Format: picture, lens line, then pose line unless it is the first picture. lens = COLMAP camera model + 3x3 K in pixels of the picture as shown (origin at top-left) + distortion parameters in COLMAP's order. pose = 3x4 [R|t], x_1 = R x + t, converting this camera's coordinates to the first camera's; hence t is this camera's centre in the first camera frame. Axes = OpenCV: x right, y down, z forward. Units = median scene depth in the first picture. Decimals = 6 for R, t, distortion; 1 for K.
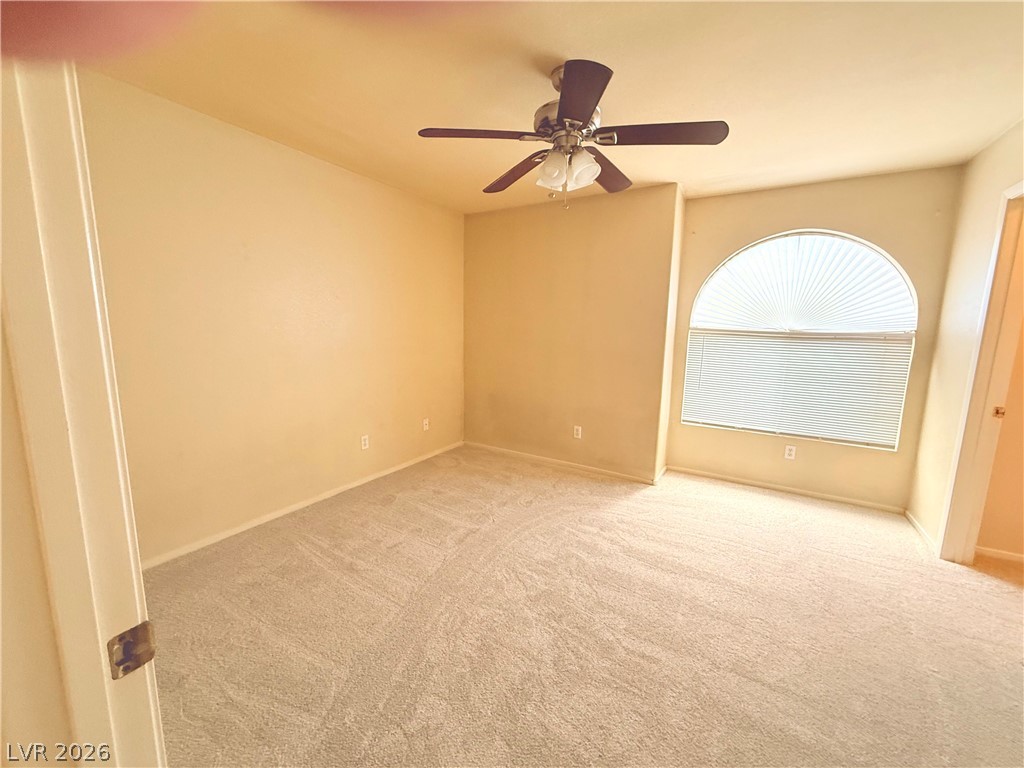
lens RADIAL K [[409.0, 0, 512.0], [0, 409.0, 384.0], [0, 0, 1]] dist [-0.000304, -0.000076]
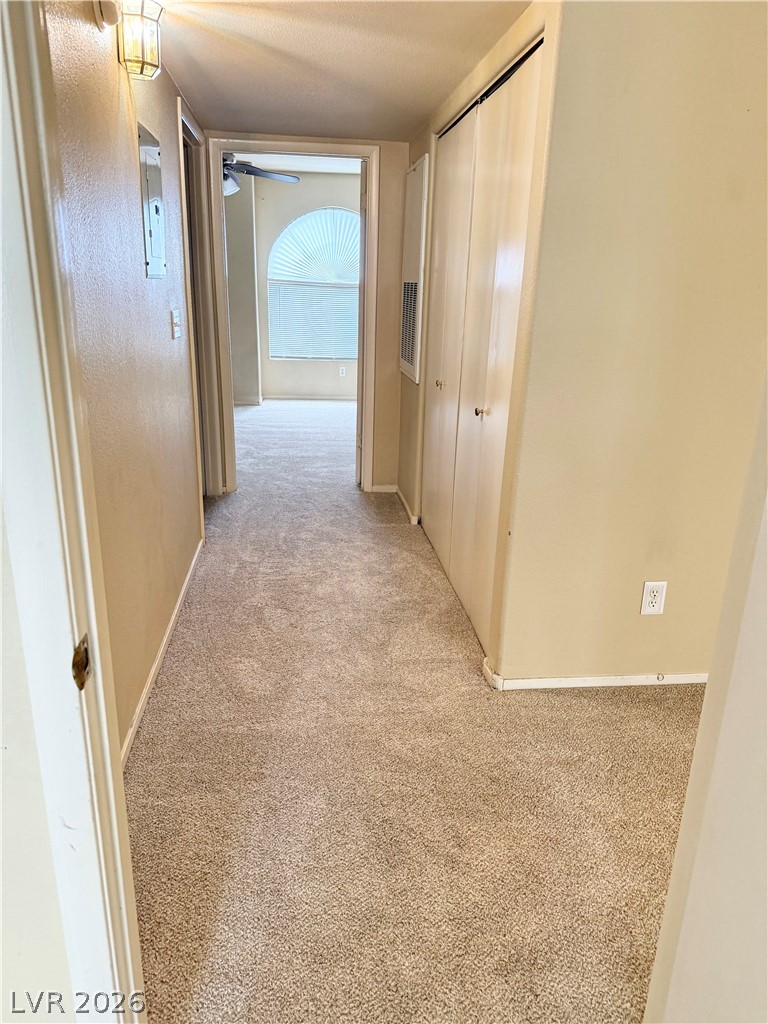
lens RADIAL K [[728.3, 0, 384.0], [0, 728.3, 512.0], [0, 0, 1]] dist [0.003411, -0.000915]
pose [[0.795322, -0.185125, 0.577228, -0.773380], [0.068371, 0.973545, 0.218026, 0.102867], [-0.602320, -0.133935, 0.786939, -1.164529]]
